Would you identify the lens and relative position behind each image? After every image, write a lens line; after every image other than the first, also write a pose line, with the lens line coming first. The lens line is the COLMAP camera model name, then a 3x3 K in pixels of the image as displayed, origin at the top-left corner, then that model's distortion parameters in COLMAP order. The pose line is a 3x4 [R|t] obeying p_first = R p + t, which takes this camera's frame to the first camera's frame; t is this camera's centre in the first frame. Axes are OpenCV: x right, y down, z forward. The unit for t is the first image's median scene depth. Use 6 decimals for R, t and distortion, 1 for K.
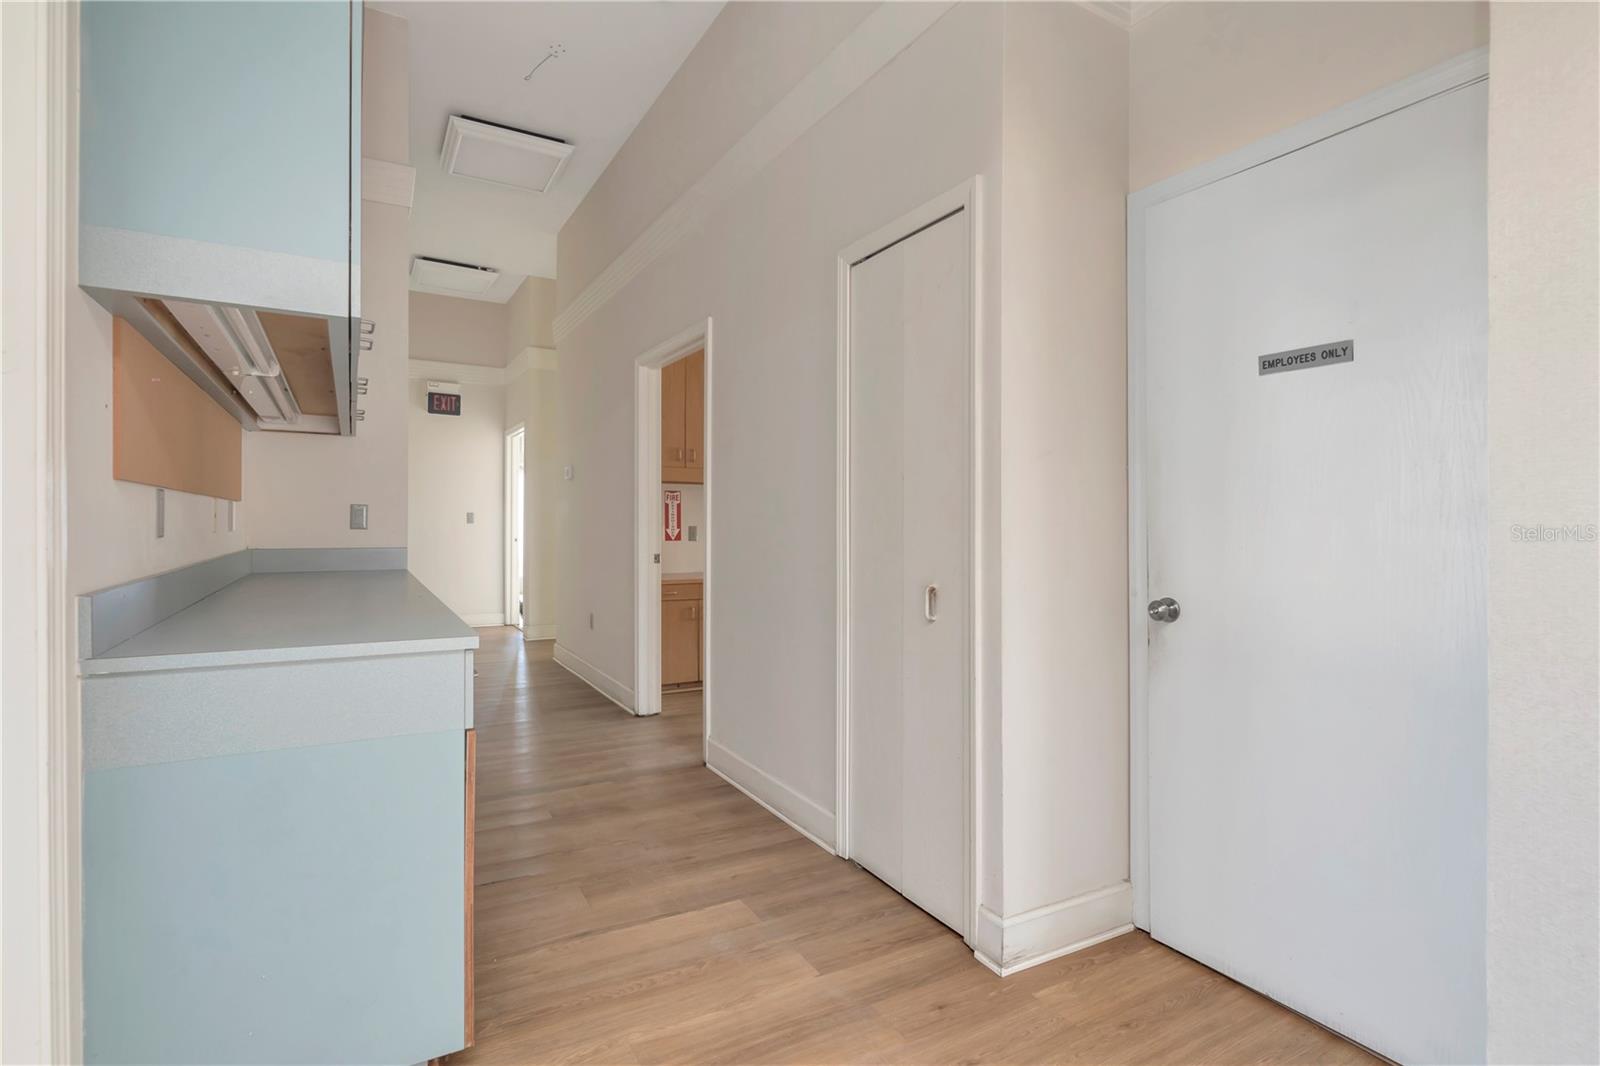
lens RADIAL K [[771.0, 0, 802.5], [0, 771.0, 541.1], [0, 0, 1]] dist [0.012086, -0.003302]
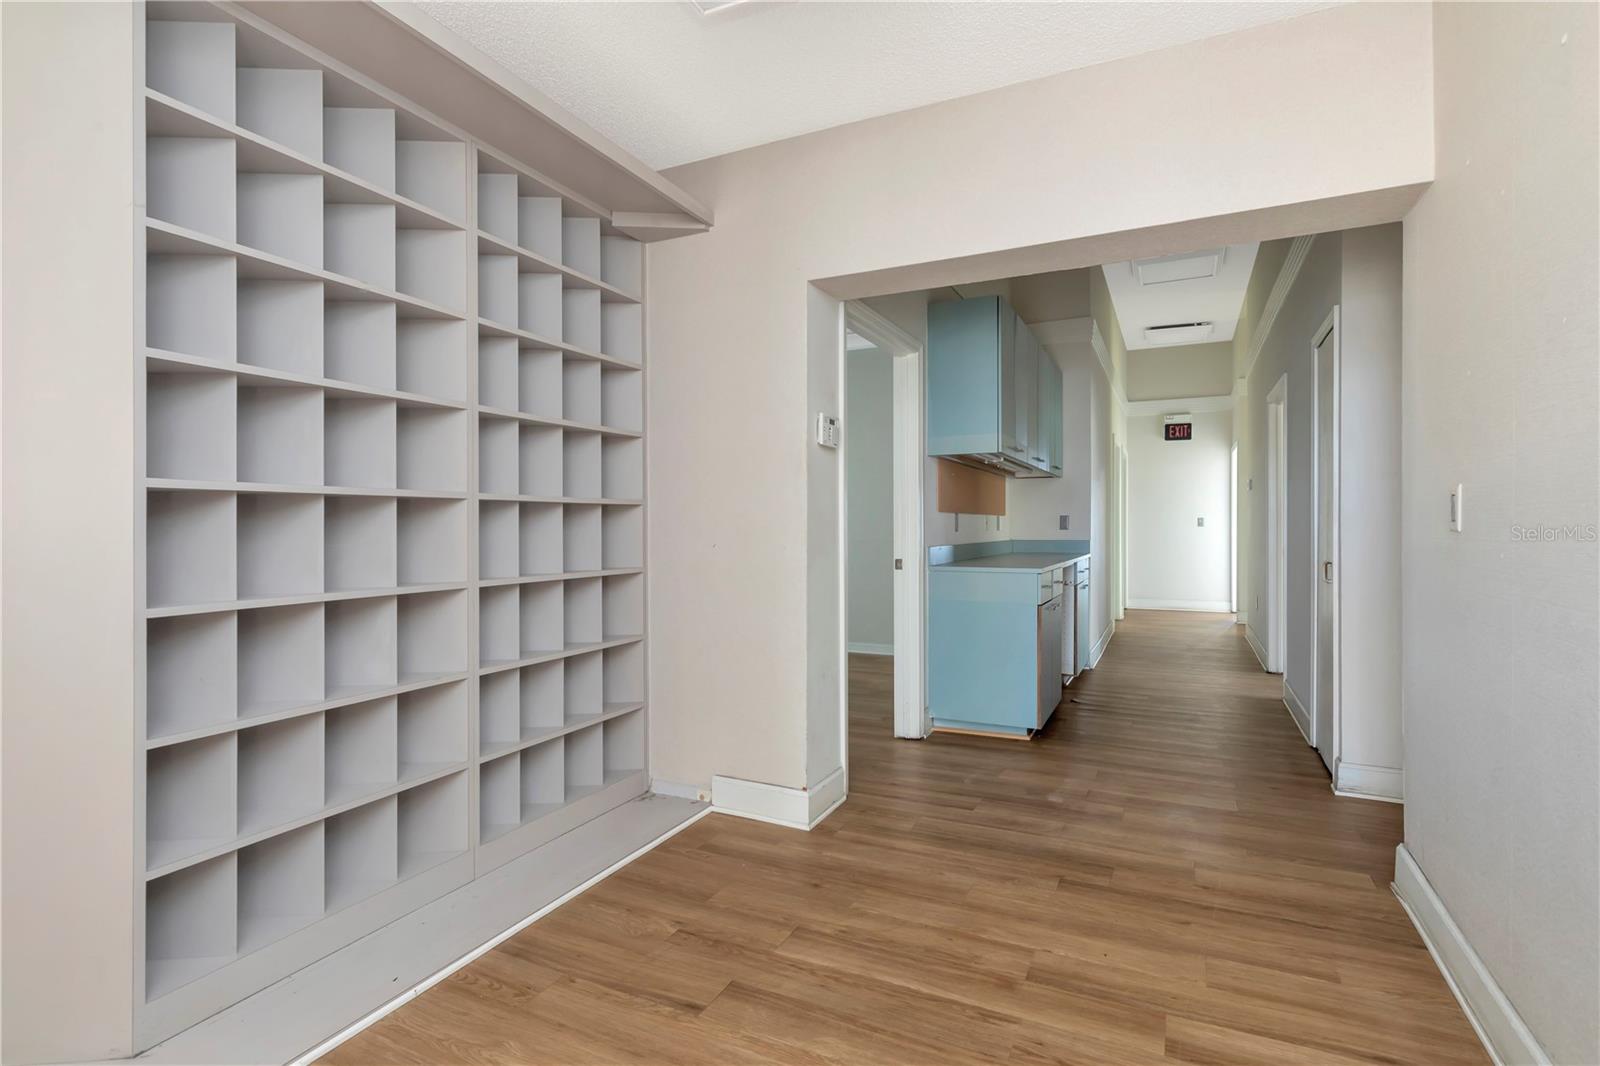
lens RADIAL K [[771.0, 0, 800.1], [0, 771.0, 539.7], [0, 0, 1]] dist [0.012086, -0.003302]
pose [[0.552744, -0.002739, -0.833346, 0.249099], [-0.005678, 0.999959, -0.007053, 0.010789], [0.833332, 0.008630, 0.552706, -0.211396]]
